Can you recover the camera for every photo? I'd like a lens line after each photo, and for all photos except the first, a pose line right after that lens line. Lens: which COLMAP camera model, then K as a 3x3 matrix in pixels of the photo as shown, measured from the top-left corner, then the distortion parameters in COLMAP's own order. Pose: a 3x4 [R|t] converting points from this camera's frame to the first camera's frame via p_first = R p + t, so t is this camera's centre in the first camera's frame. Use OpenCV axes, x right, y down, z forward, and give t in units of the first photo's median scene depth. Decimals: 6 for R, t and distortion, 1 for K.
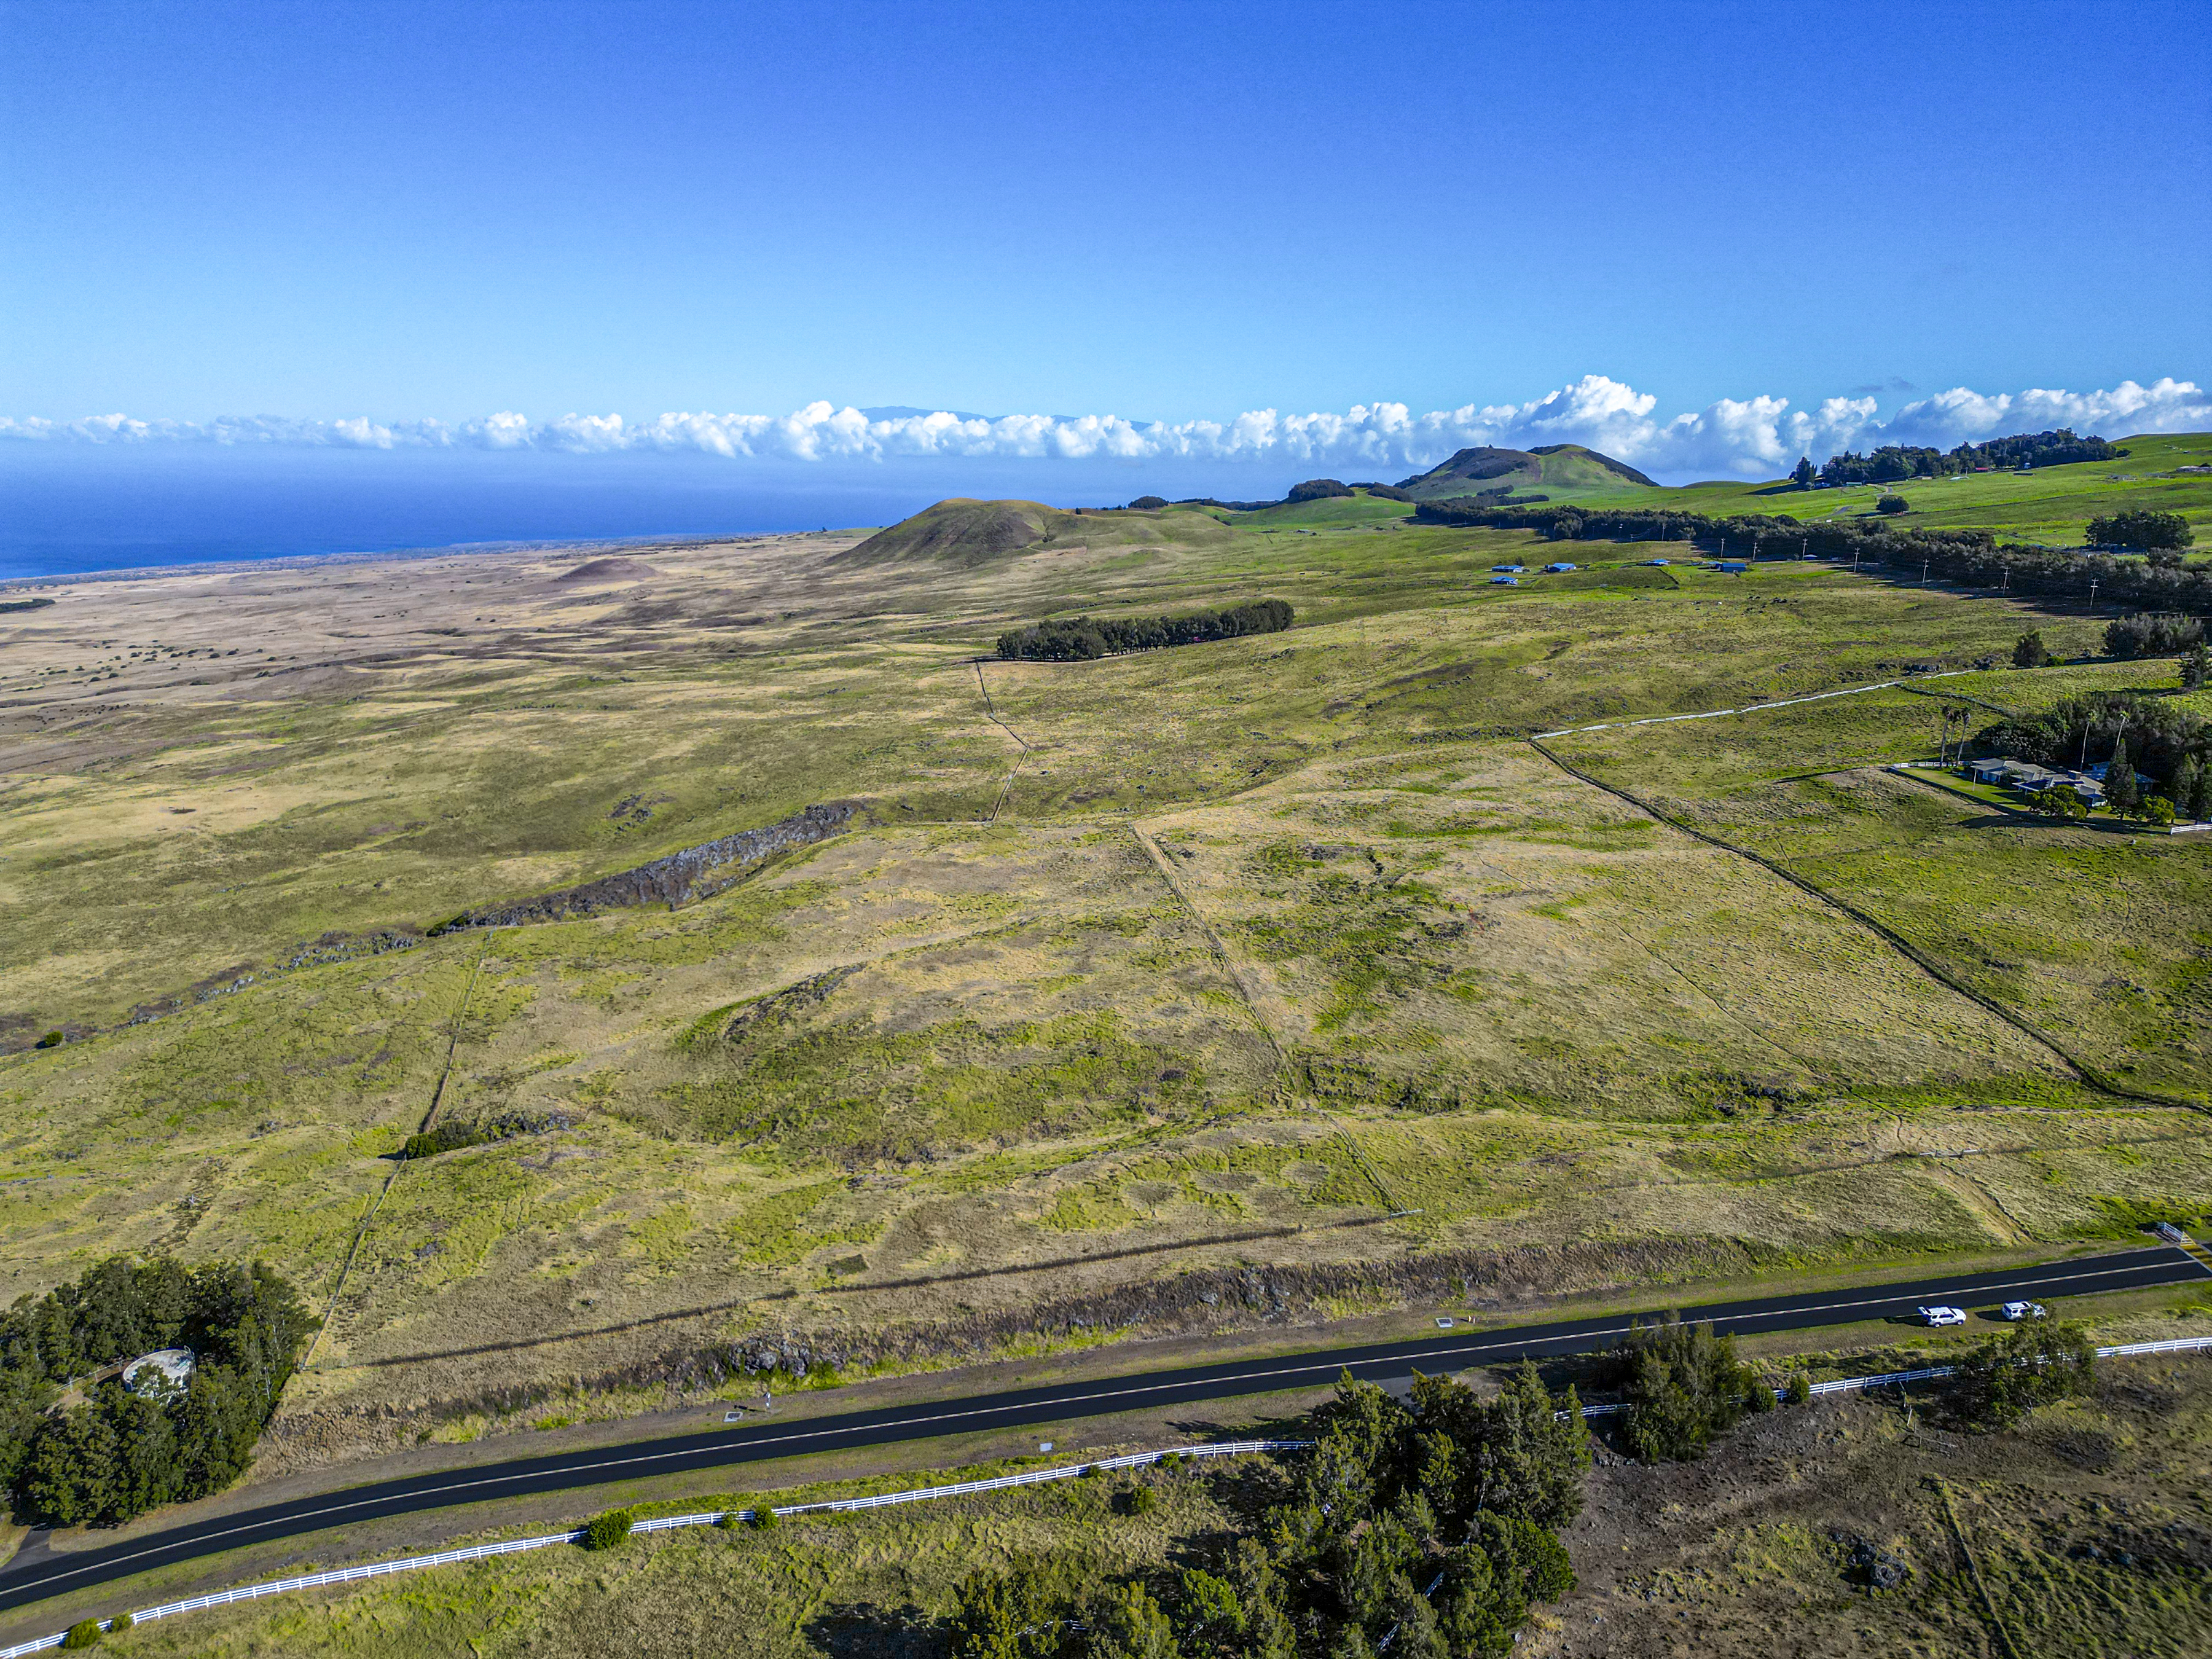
lens RADIAL K [[1540.9, 0, 1101.9], [0, 1540.9, 810.3], [0, 0, 1]] dist [0.086269, -0.089720]
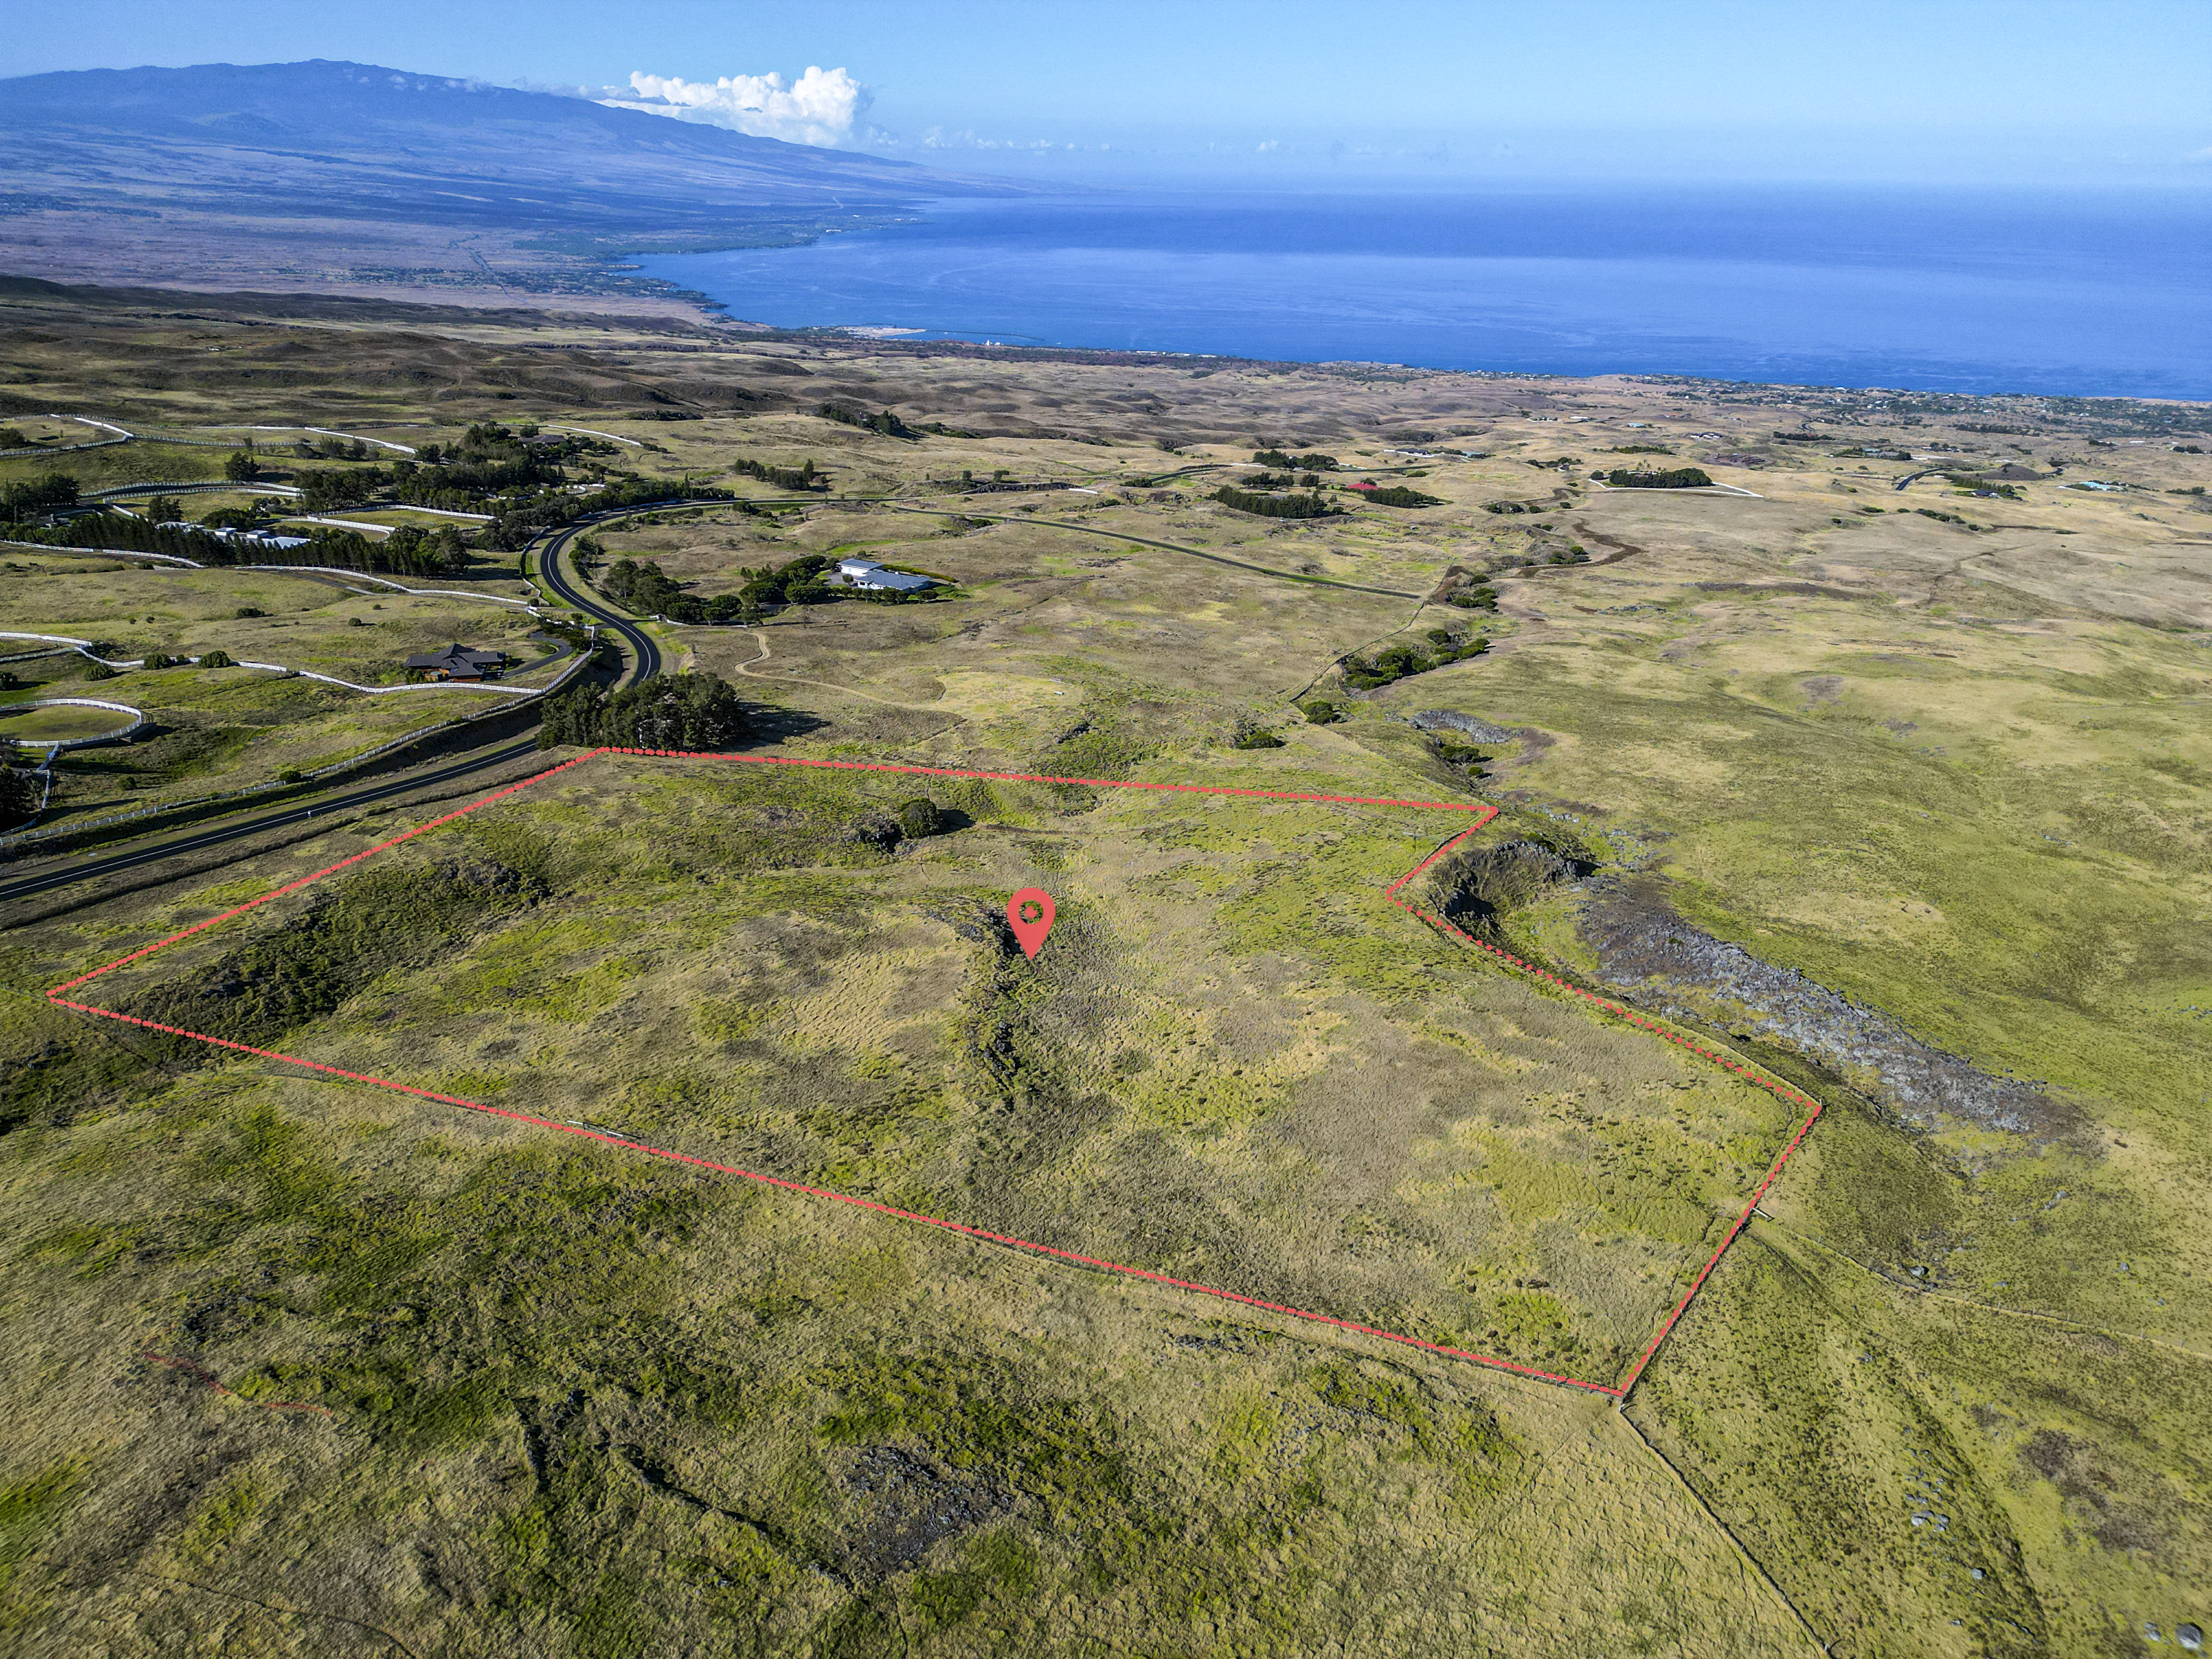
lens RADIAL K [[1540.2, 0, 1102.6], [0, 1540.2, 831.0], [0, 0, 1]] dist [0.079341, -0.079928]
pose [[-0.458019, 0.343967, -0.819698, 0.396637], [-0.226164, 0.846673, 0.481659, -0.305626], [0.859691, 0.405995, -0.309999, 1.183420]]
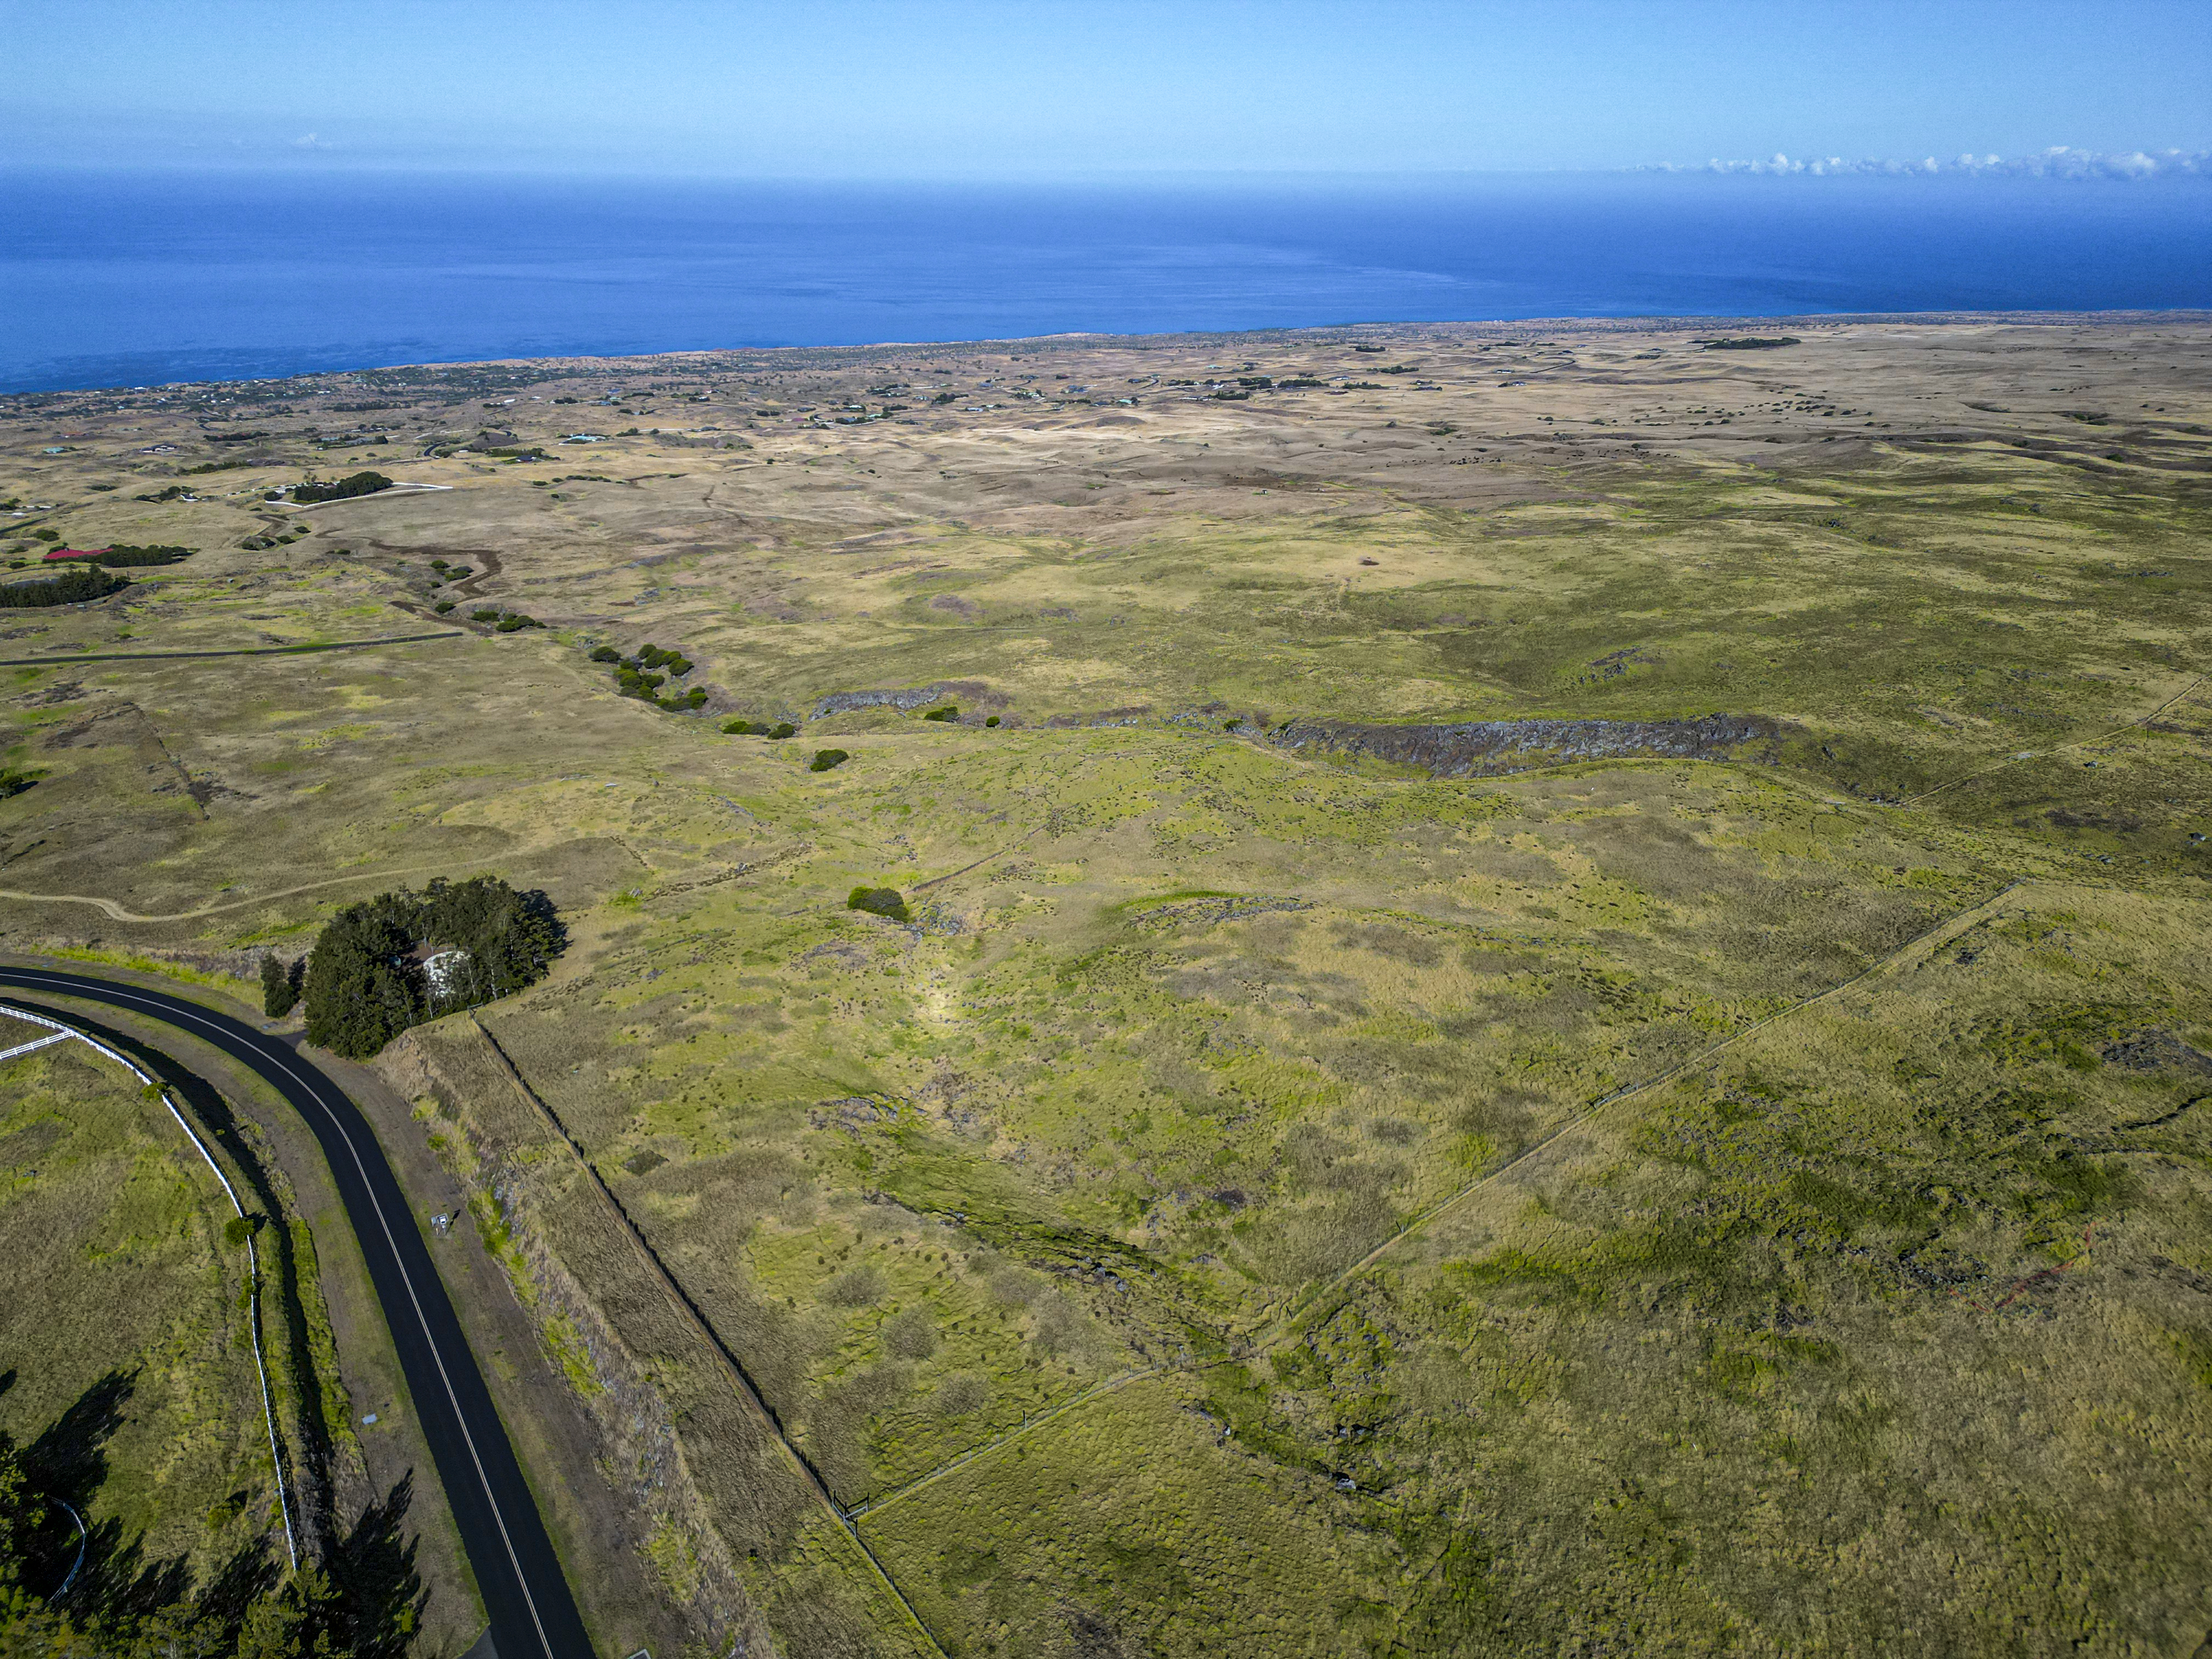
lens RADIAL K [[1540.2, 0, 1102.6], [0, 1540.2, 831.0], [0, 0, 1]] dist [0.079341, -0.079928]
pose [[0.505416, 0.340302, -0.792937, 0.402166], [-0.205681, 0.939971, 0.272303, -0.131172], [0.838004, 0.025466, 0.545070, 0.424769]]
